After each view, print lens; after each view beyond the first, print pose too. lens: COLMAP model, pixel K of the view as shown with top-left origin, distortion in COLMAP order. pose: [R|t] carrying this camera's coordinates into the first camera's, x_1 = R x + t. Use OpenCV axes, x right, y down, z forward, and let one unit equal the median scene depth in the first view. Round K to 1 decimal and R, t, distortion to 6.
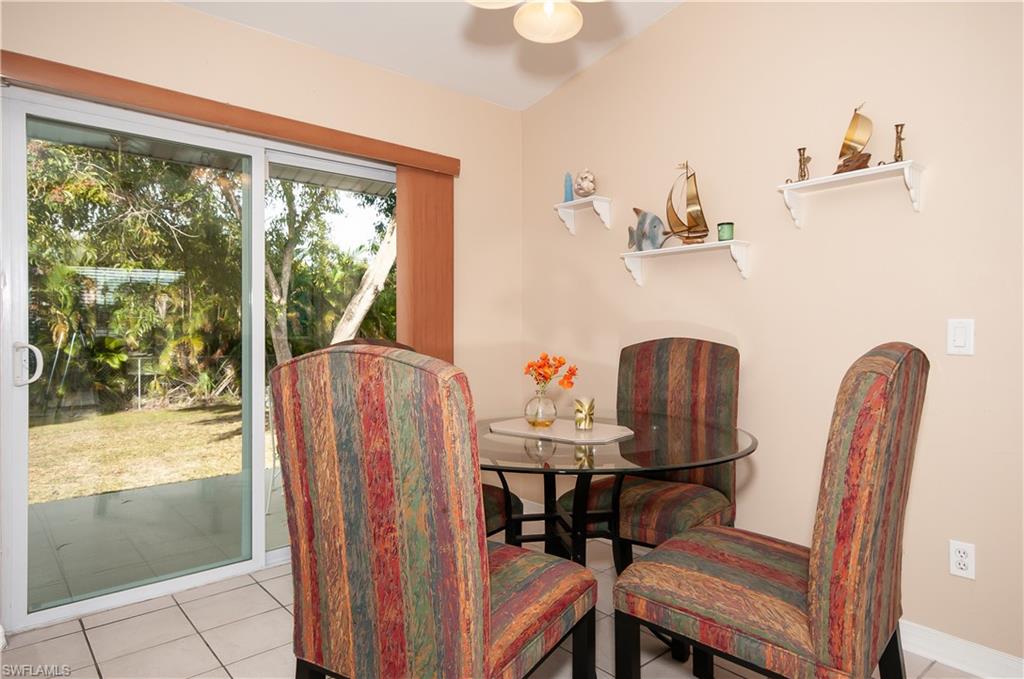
lens RADIAL K [[615.6, 0, 511.4], [0, 615.6, 335.3], [0, 0, 1]] dist [0.027950, 0.001729]
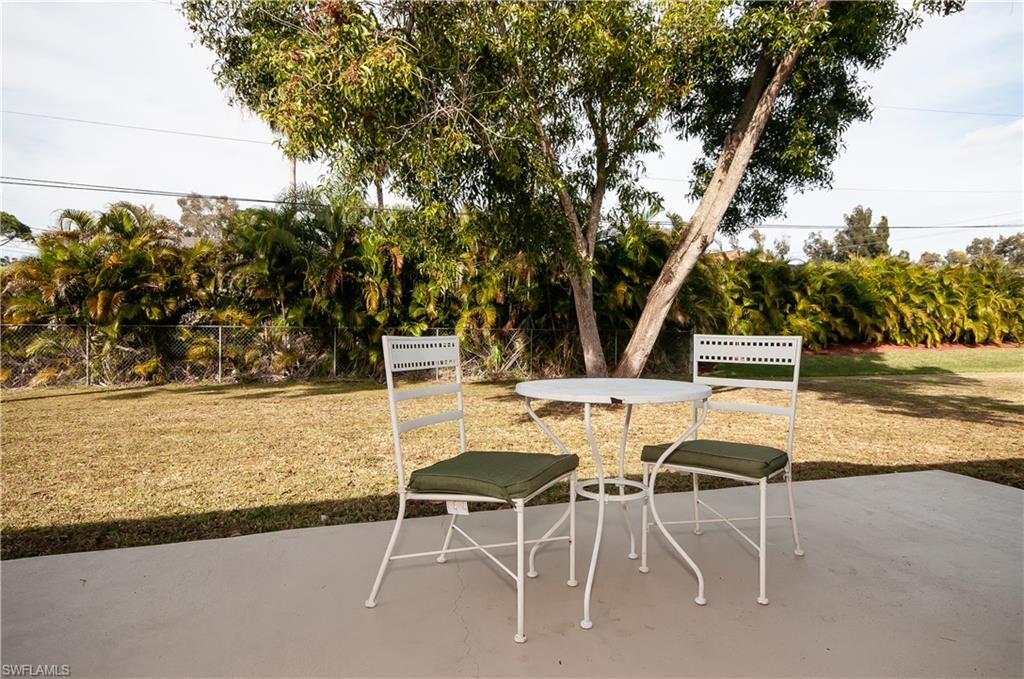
lens RADIAL K [[615.6, 0, 511.4], [0, 615.6, 335.3], [0, 0, 1]] dist [0.027950, 0.001729]
pose [[0.915167, 0.025022, -0.402297, -0.104613], [-0.014703, 0.999479, 0.028719, 0.019330], [0.402806, -0.020367, 0.915059, 0.163586]]
